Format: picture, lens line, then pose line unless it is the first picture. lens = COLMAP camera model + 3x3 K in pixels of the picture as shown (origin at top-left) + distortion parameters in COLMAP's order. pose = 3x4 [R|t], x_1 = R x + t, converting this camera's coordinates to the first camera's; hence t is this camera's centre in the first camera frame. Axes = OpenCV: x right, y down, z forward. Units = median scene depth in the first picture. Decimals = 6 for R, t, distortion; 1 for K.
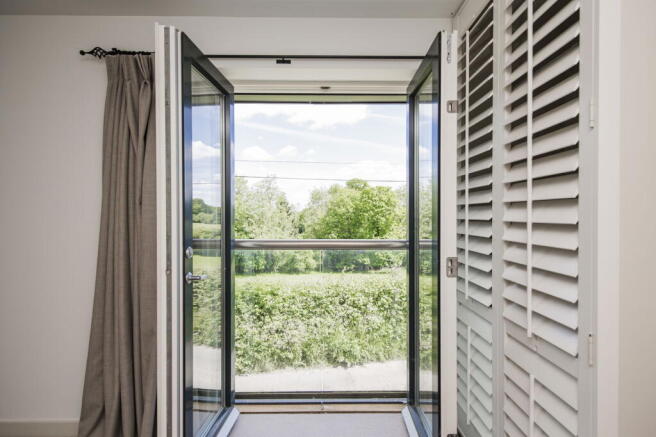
lens RADIAL K [[341.1, 0, 328.2], [0, 341.1, 217.5], [0, 0, 1]] dist [-0.000540, 0.000021]
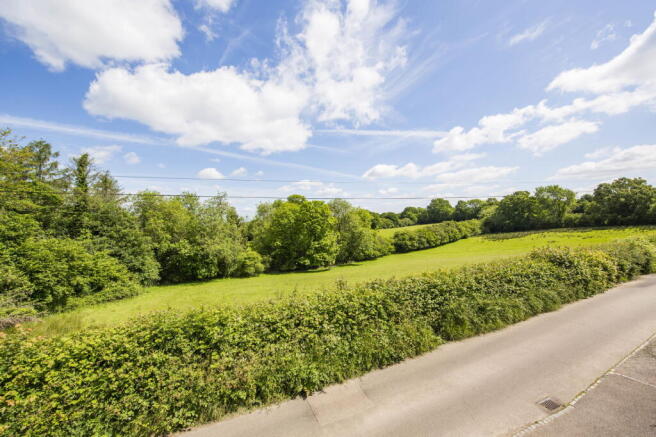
lens RADIAL K [[263.3, 0, 328.8], [0, 263.3, 218.4], [0, 0, 1]] dist [0.004632, -0.000025]
pose [[0.976745, -0.028420, 0.212513, -0.022849], [0.033178, 0.999272, -0.018858, -0.034248], [-0.211822, 0.025470, 0.976976, 0.244741]]
